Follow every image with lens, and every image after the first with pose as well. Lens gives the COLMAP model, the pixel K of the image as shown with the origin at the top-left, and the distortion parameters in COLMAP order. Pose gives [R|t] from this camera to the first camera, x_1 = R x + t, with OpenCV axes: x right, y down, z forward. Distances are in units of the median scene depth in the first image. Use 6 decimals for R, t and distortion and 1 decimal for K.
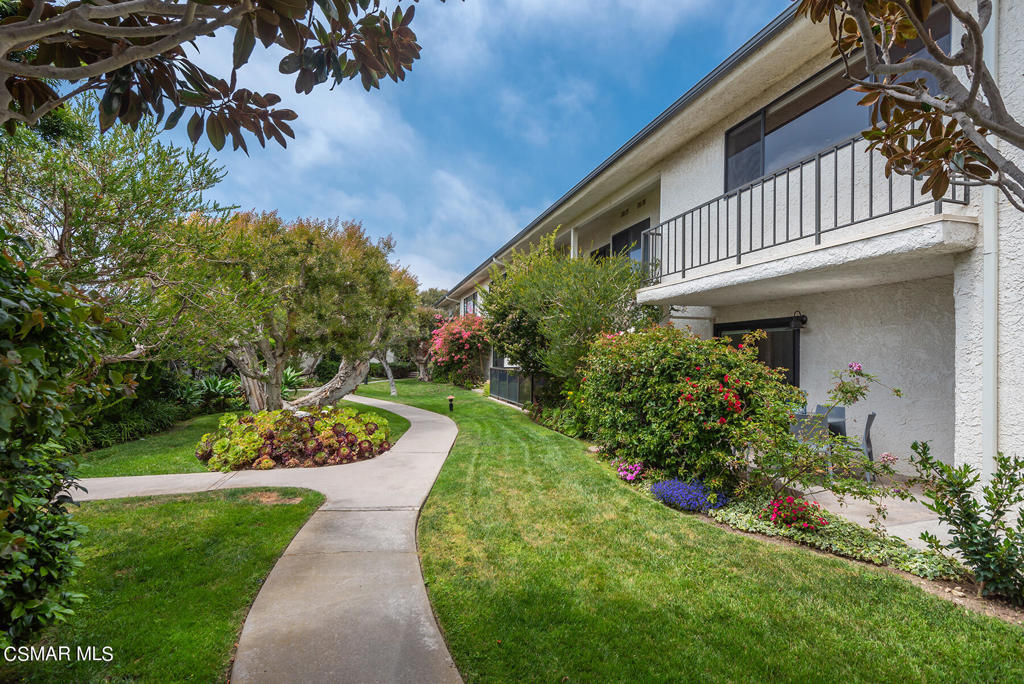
lens RADIAL K [[463.3, 0, 512.0], [0, 463.3, 342.0], [0, 0, 1]] dist [0.043819, -0.022358]
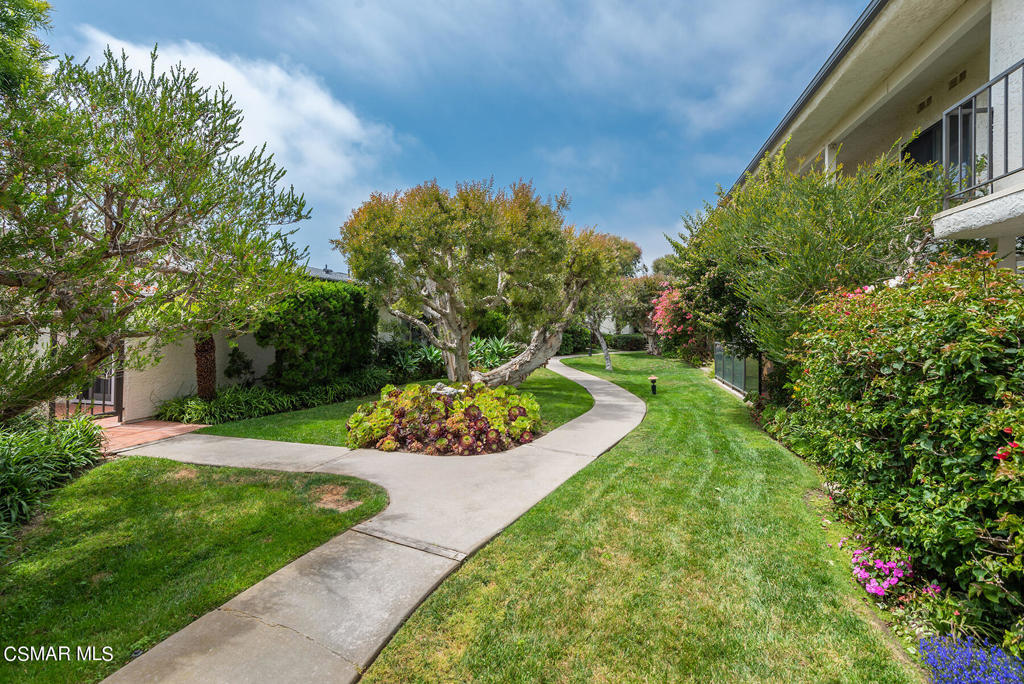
lens RADIAL K [[453.5, 0, 517.9], [0, 453.5, 311.0], [0, 0, 1]] dist [0.040229, -0.020616]
pose [[0.862228, -0.014744, -0.506306, 0.151238], [0.012514, 0.999891, -0.007806, 0.004692], [0.506366, 0.000394, 0.862319, 0.338718]]
